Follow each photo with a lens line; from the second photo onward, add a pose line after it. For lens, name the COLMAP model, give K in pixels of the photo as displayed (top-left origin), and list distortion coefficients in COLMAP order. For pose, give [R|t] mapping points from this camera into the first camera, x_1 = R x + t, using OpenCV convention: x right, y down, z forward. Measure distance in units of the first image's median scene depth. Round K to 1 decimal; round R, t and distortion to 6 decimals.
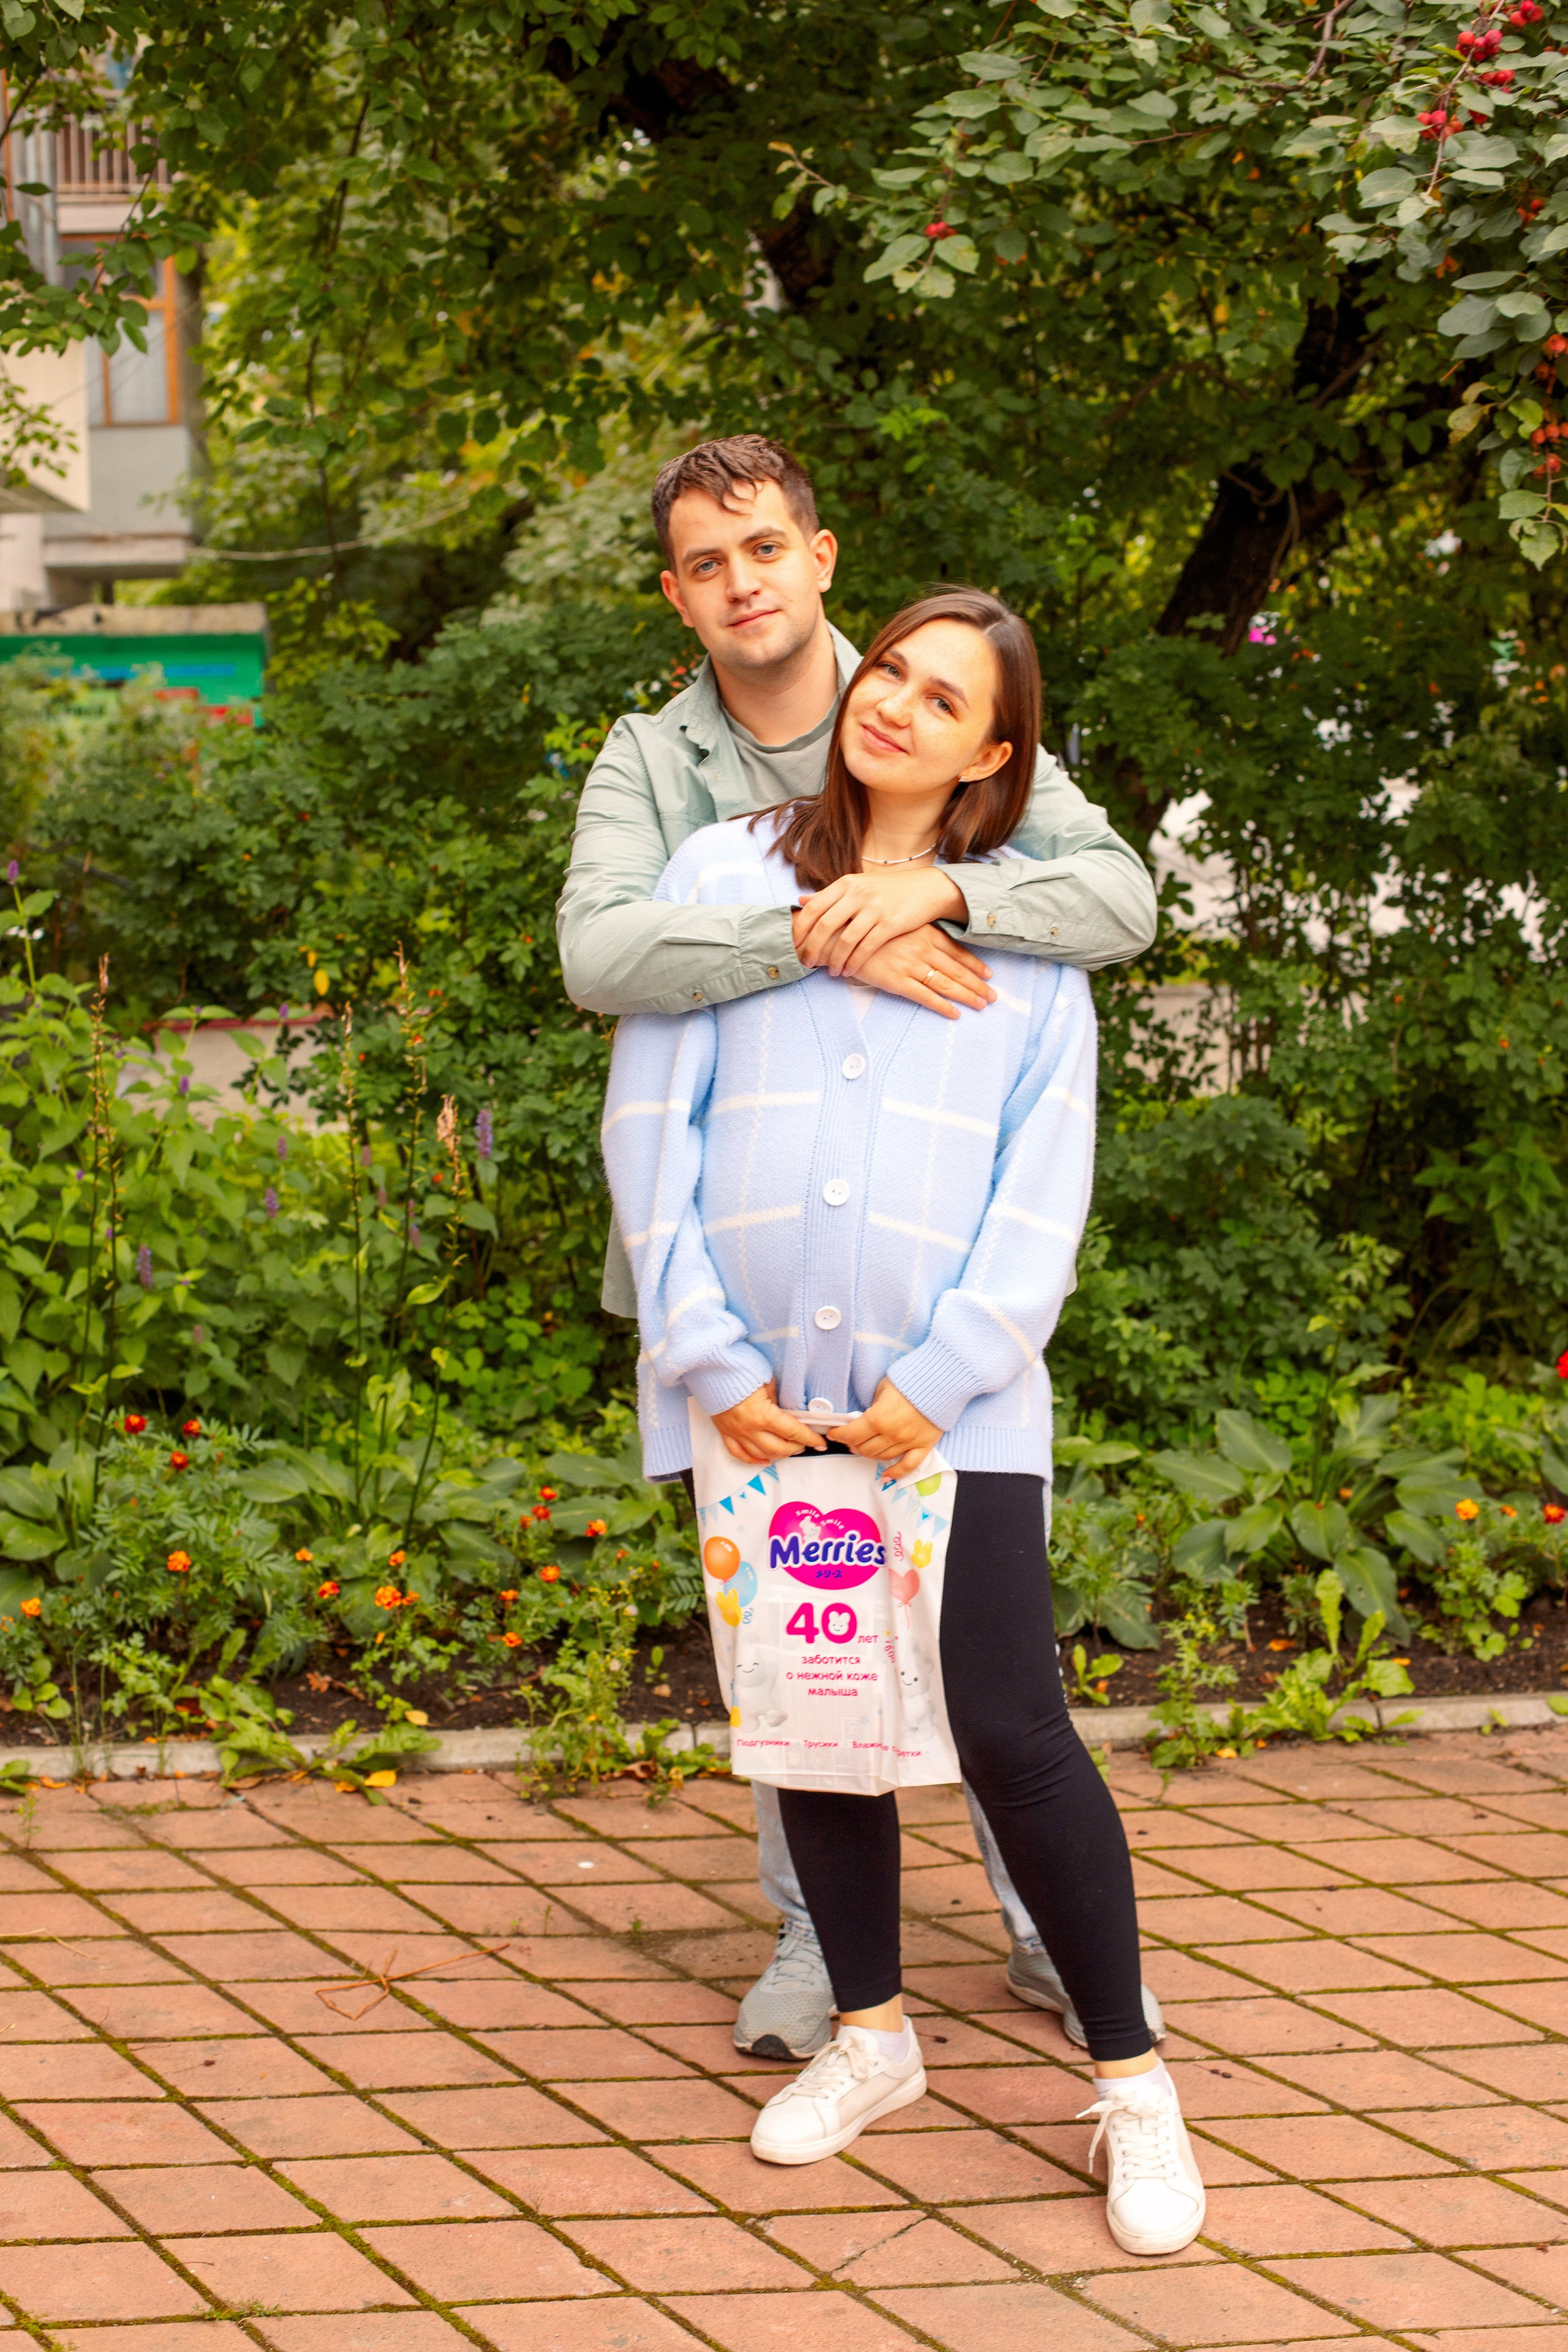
lens RADIAL K [[3421.6, 0, 772.1], [0, 3421.6, 1234.3], [0, 0, 1]] dist [-0.111272, 0.000000]
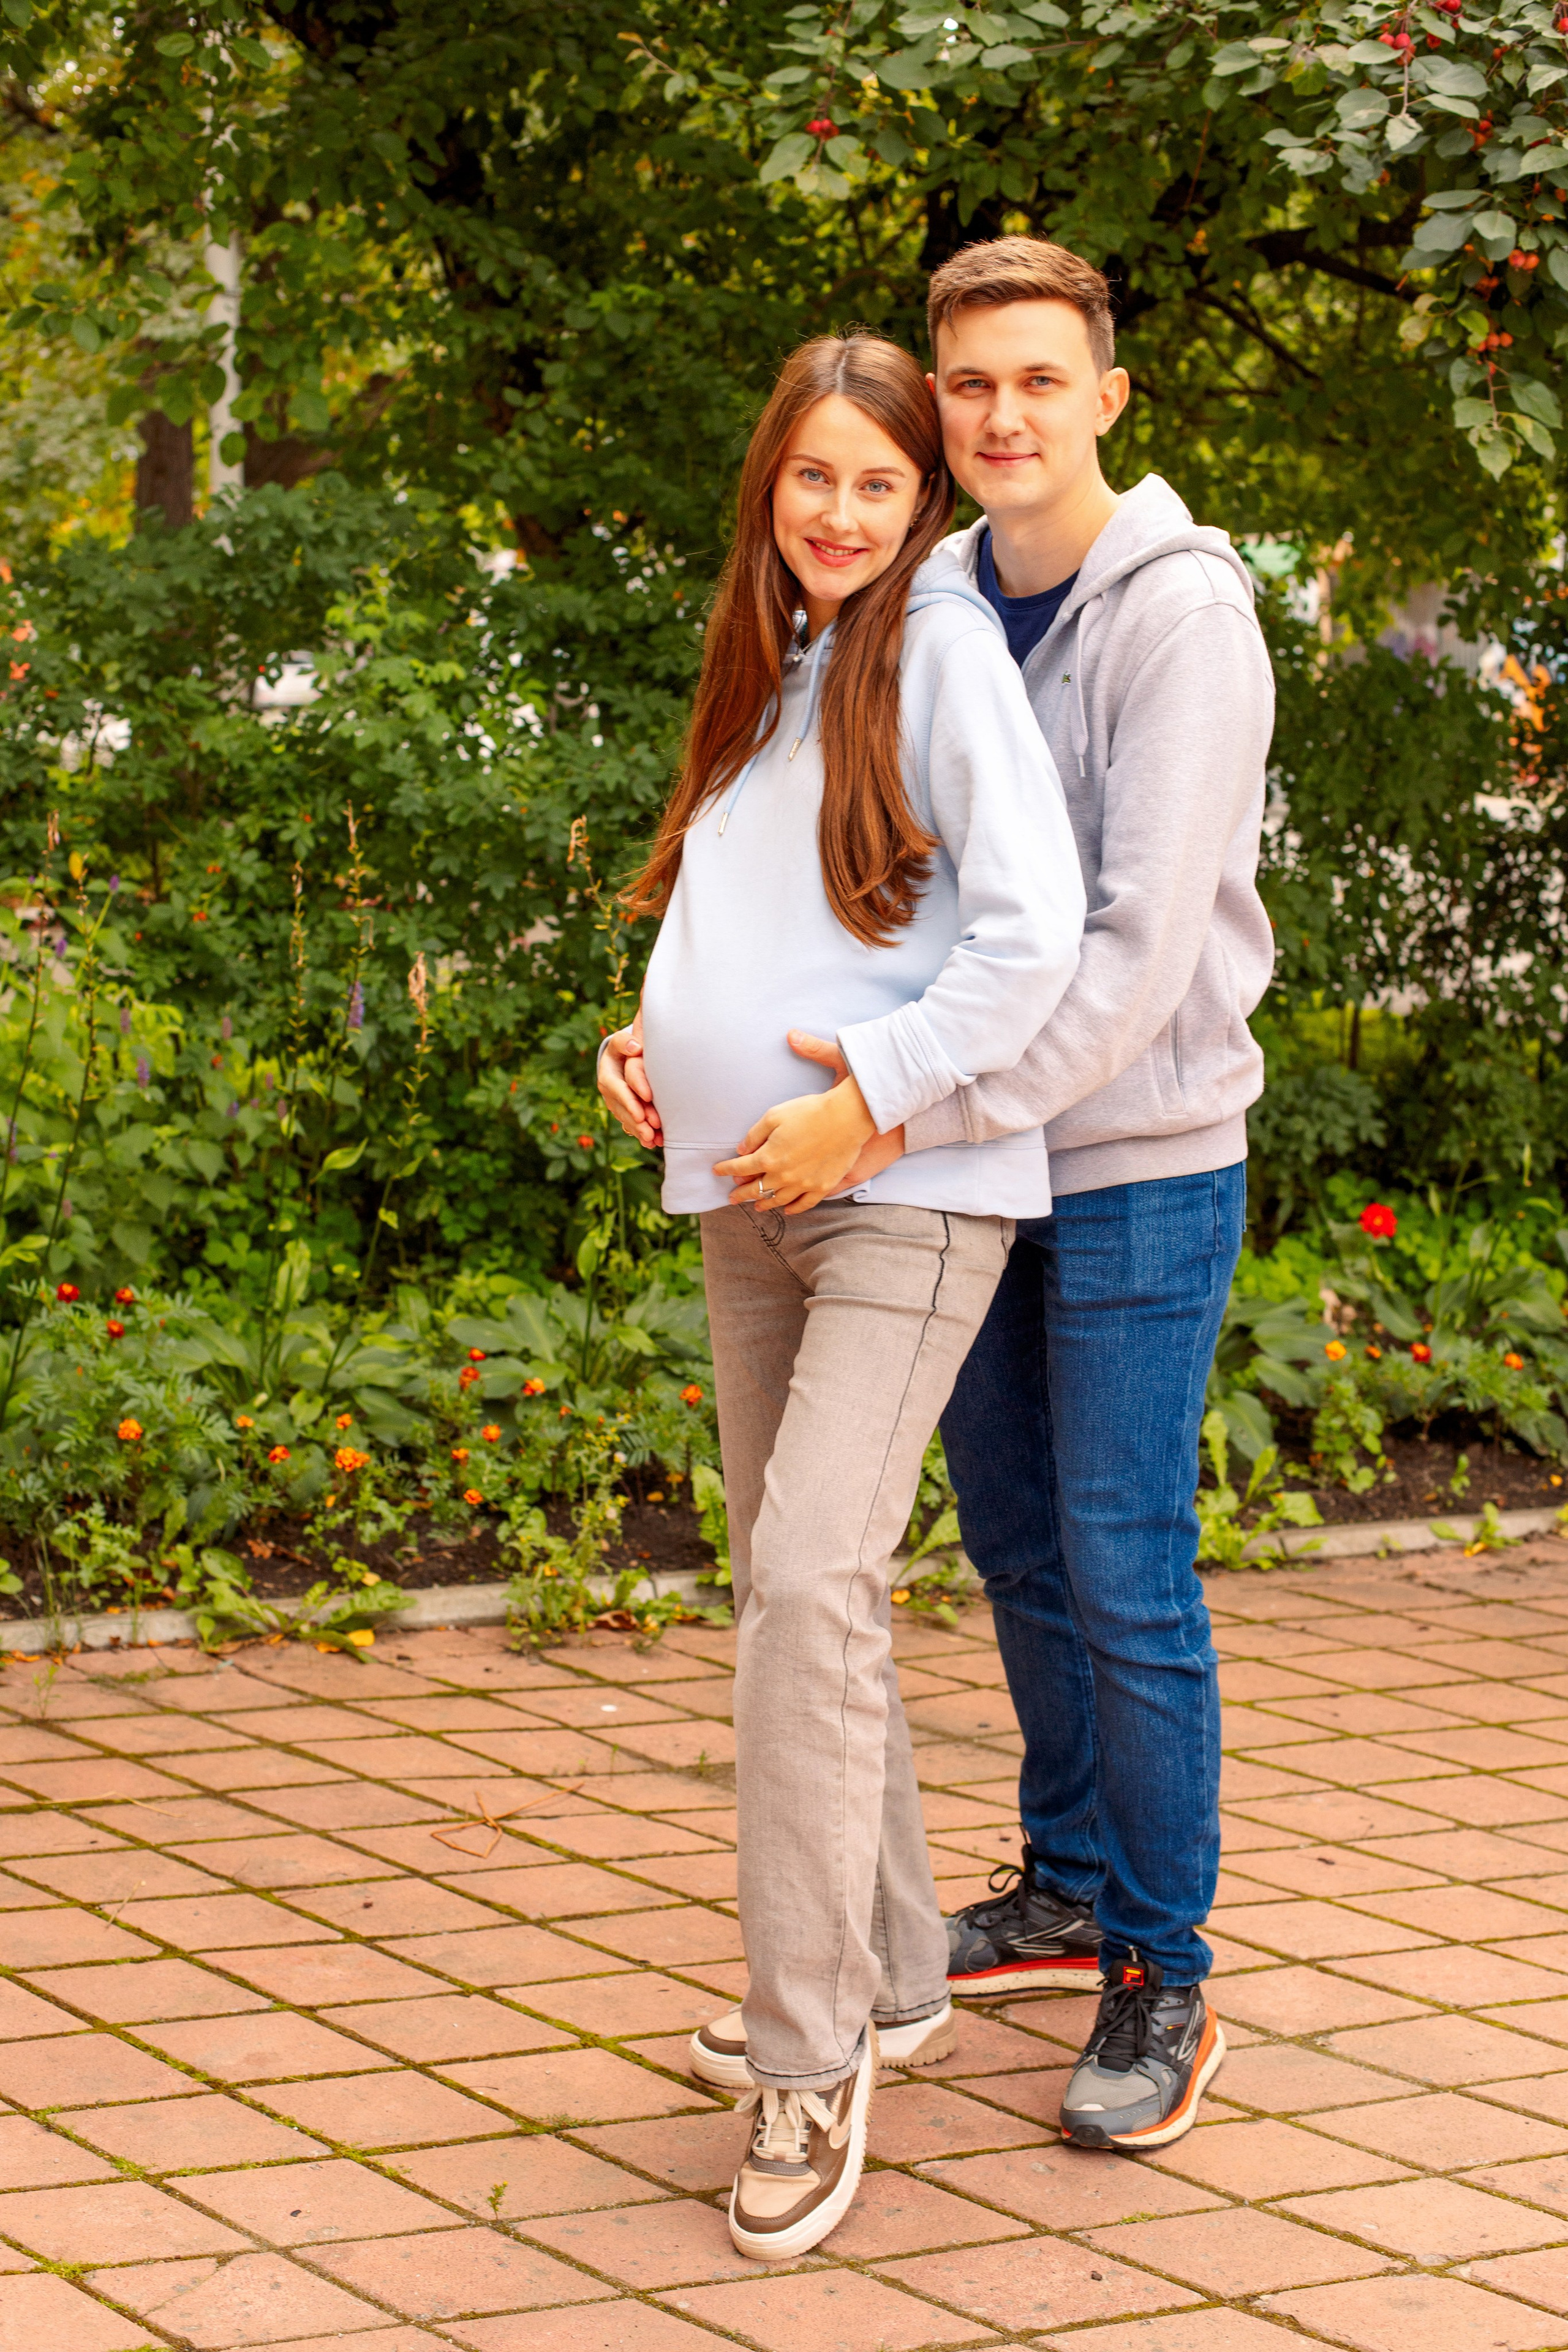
lens RADIAL K [[3421.6, 0, 797.8], [0, 3421.6, 1172.6], [0, 0, 1]] dist [-0.111272, 0.000000]
pose [[0.975807, -0.010574, 0.218376, -0.200396], [0.010150, 0.999944, 0.003062, 0.020697], [-0.218396, -0.000772, 0.975860, -0.004315]]
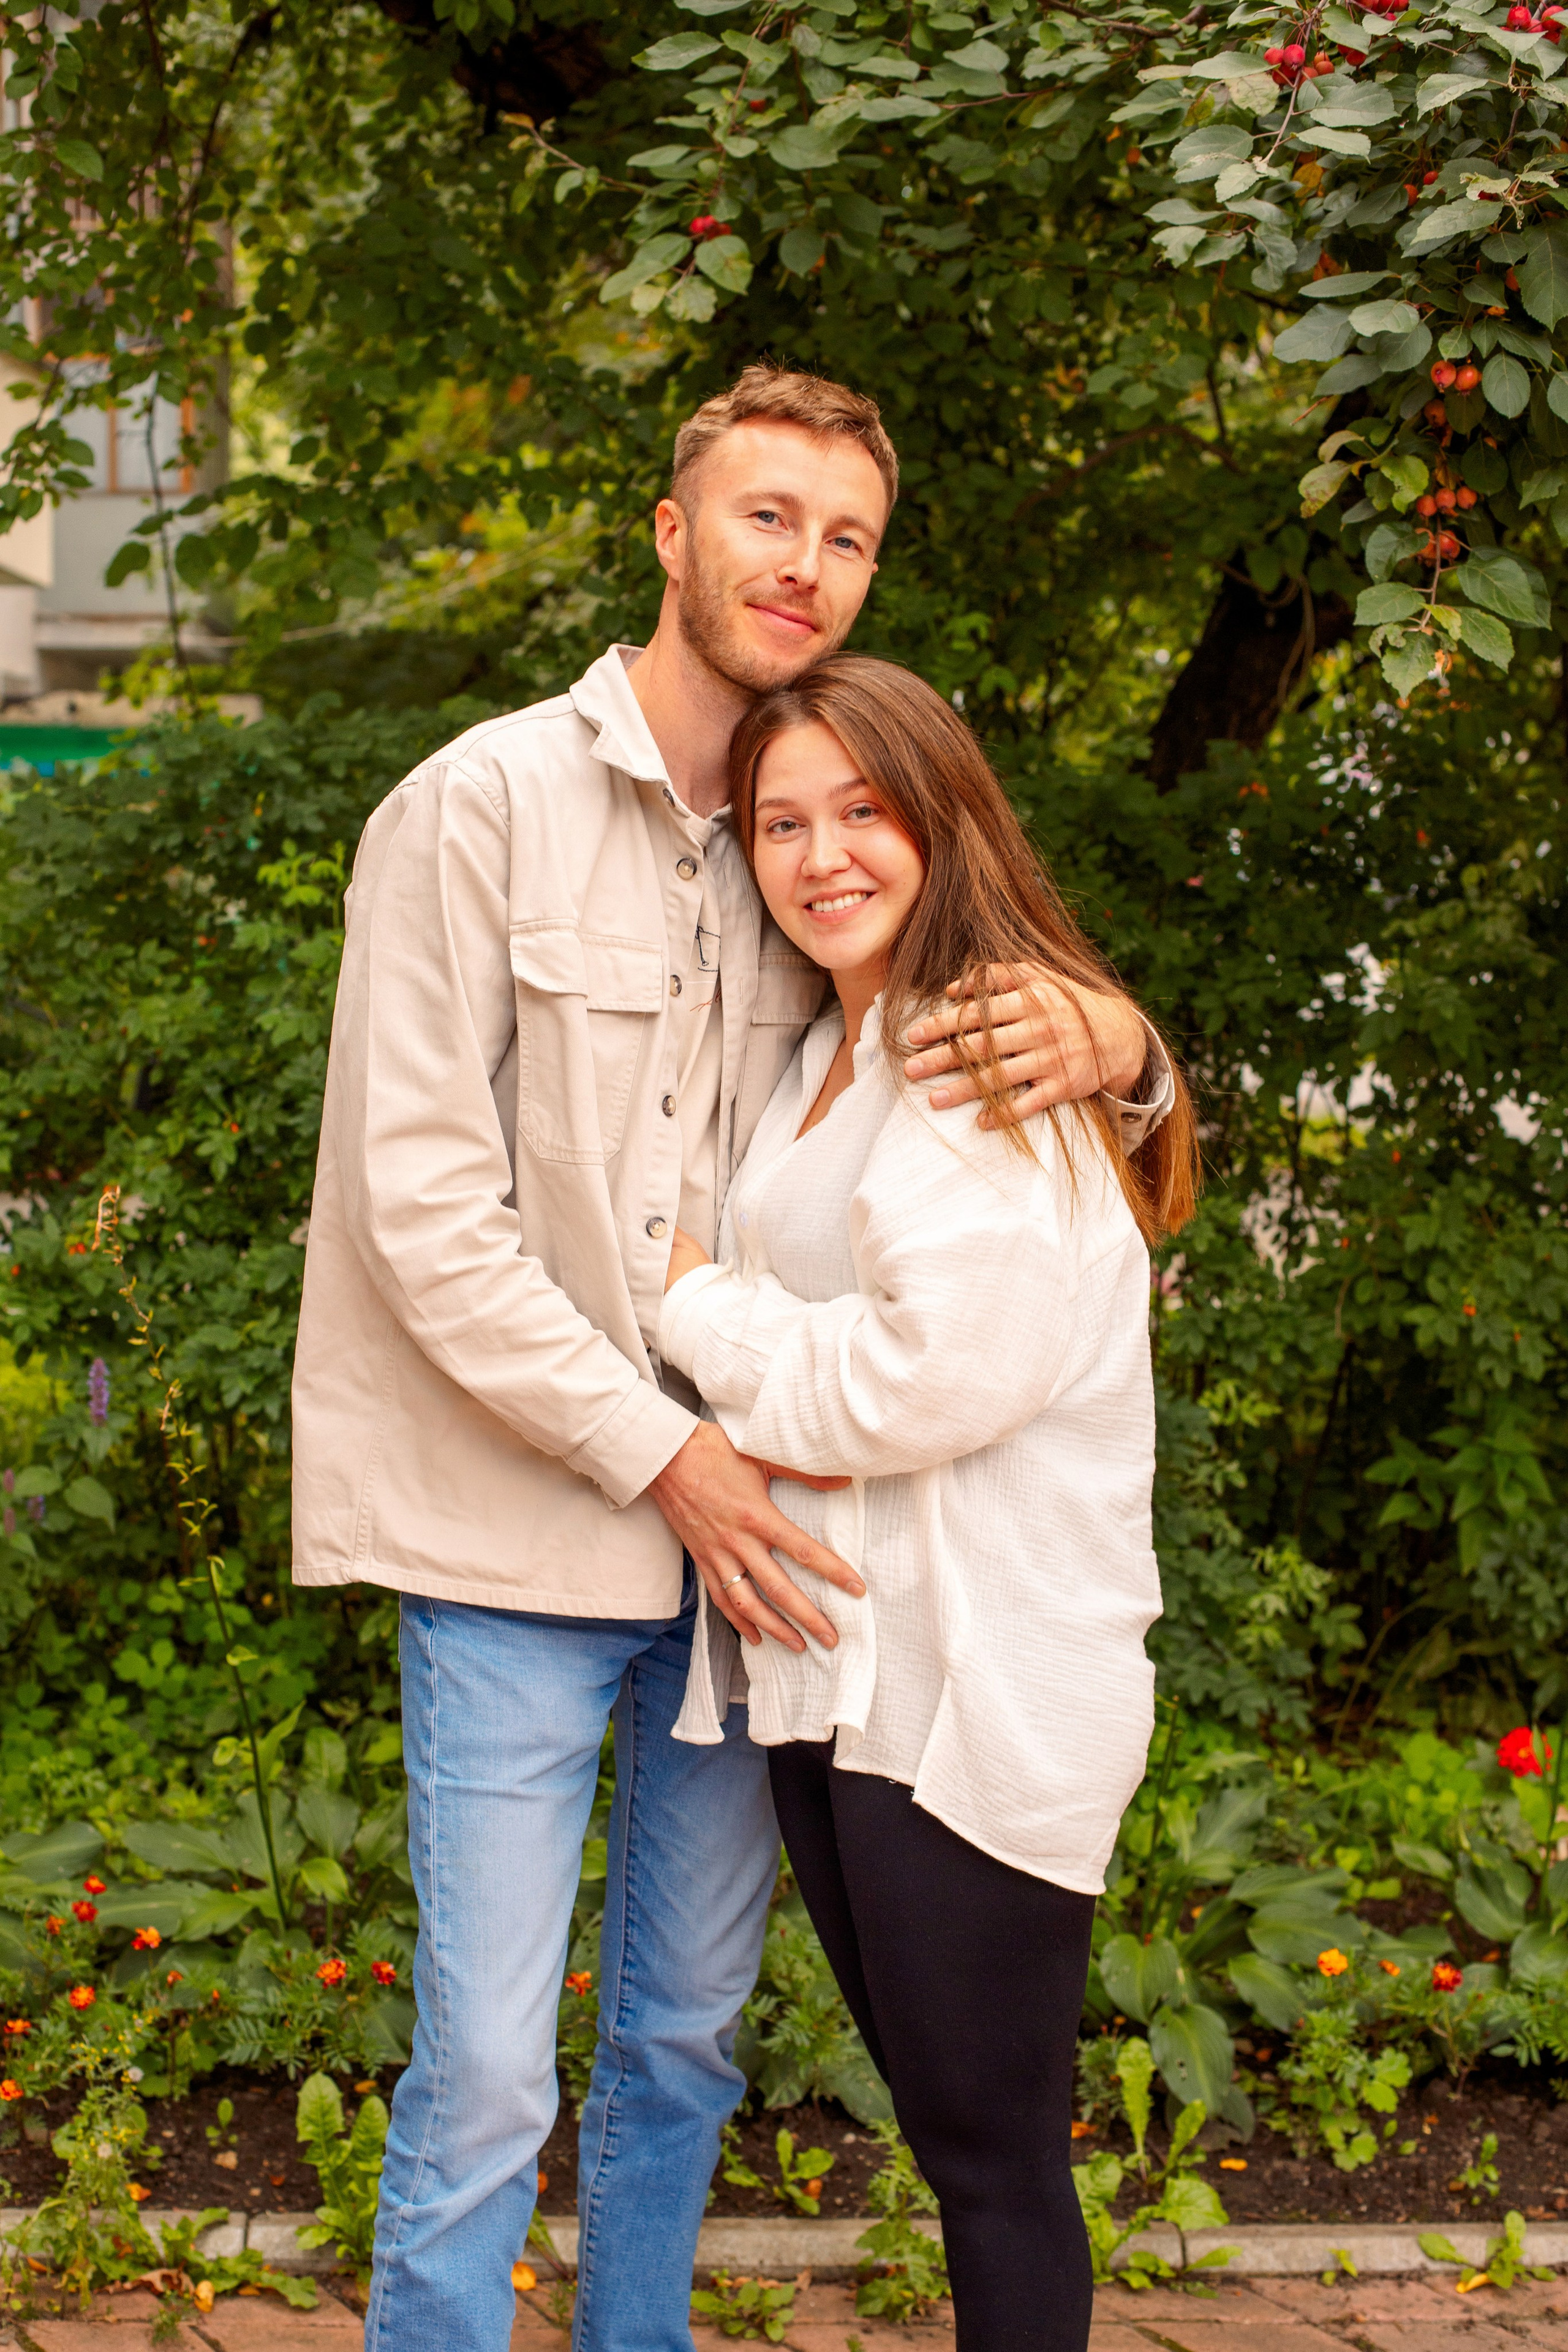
lens RADIAL K [[3713.0, 0, 740.7], [0, 3713.0, 1312.5], [0, 0, 1]] dist [-0.107946, 0.000000]
pose [[0.998341, 0.037960, -0.043291, 0.110201], [-0.038966, 0.998984, -0.022637, -0.038269], [0.042387, 0.024286, 0.998806, 0.200983]]
